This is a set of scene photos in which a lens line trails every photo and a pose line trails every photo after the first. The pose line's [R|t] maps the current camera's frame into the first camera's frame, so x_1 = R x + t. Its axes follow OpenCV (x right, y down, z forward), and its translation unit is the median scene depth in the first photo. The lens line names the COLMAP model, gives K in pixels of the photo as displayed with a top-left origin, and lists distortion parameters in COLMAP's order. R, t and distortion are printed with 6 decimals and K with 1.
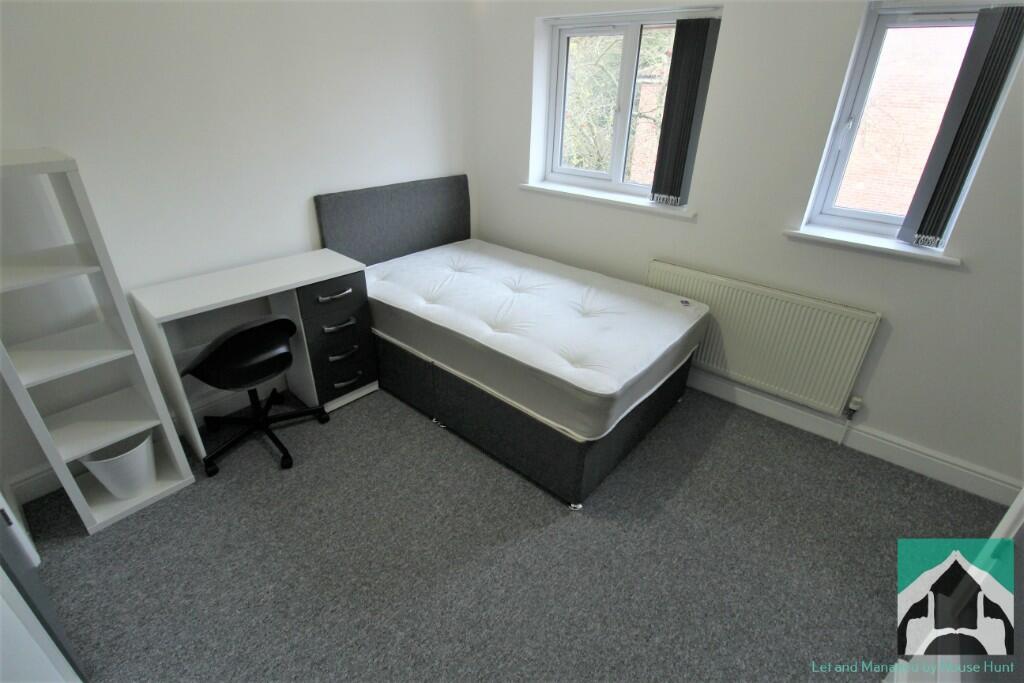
lens RADIAL K [[480.5, 0, 518.0], [0, 480.5, 330.7], [0, 0, 1]] dist [-0.002459, -0.009438]
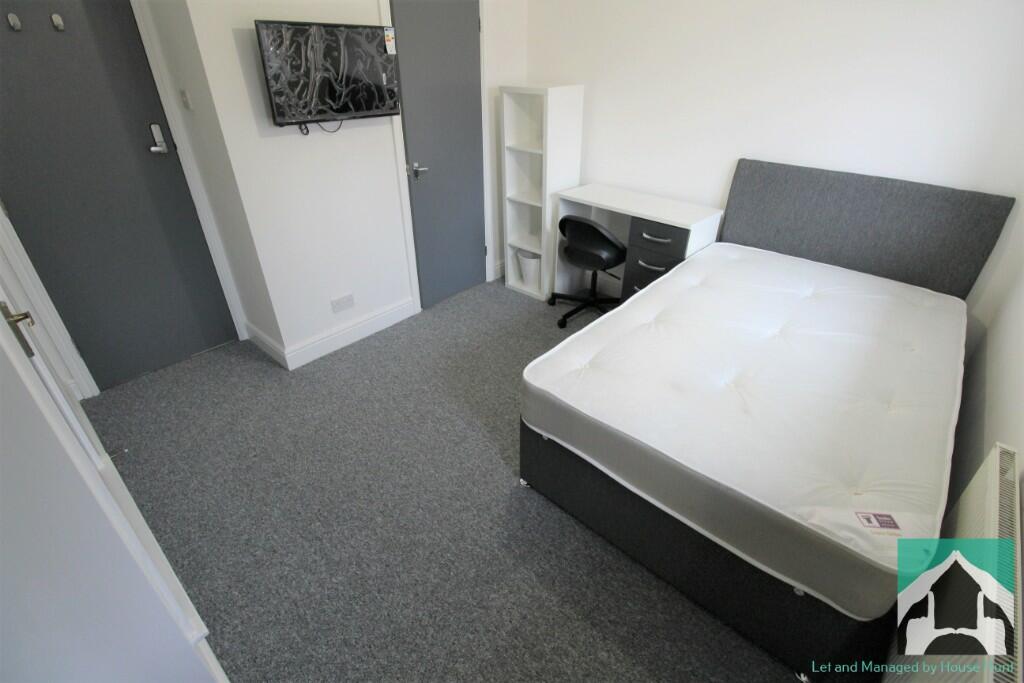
lens RADIAL K [[480.5, 0, 514.0], [0, 480.5, 332.3], [0, 0, 1]] dist [-0.002459, -0.009438]
pose [[-0.047149, 0.479582, -0.876229, 0.860261], [-0.456990, 0.769663, 0.445846, -0.299595], [0.888221, 0.421450, 0.182876, 0.704387]]
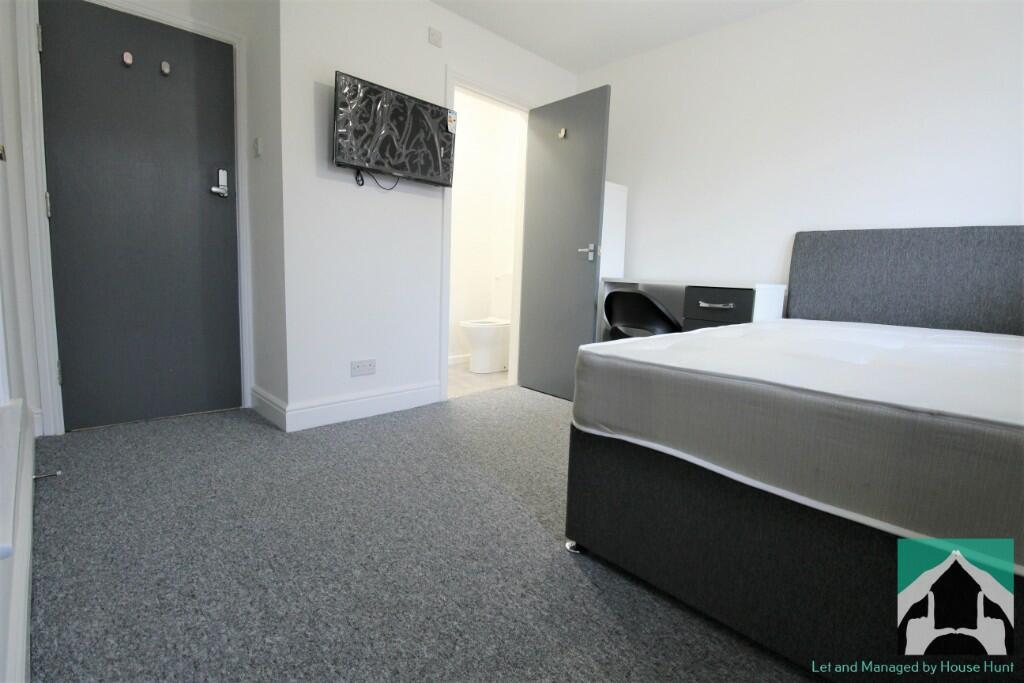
lens RADIAL K [[480.5, 0, 514.2], [0, 480.5, 325.7], [0, 0, 1]] dist [-0.002459, -0.009438]
pose [[-0.114969, 0.074269, -0.990589, 0.804822], [-0.486802, 0.865042, 0.121355, 0.058493], [0.865913, 0.496172, -0.063299, 0.852130]]
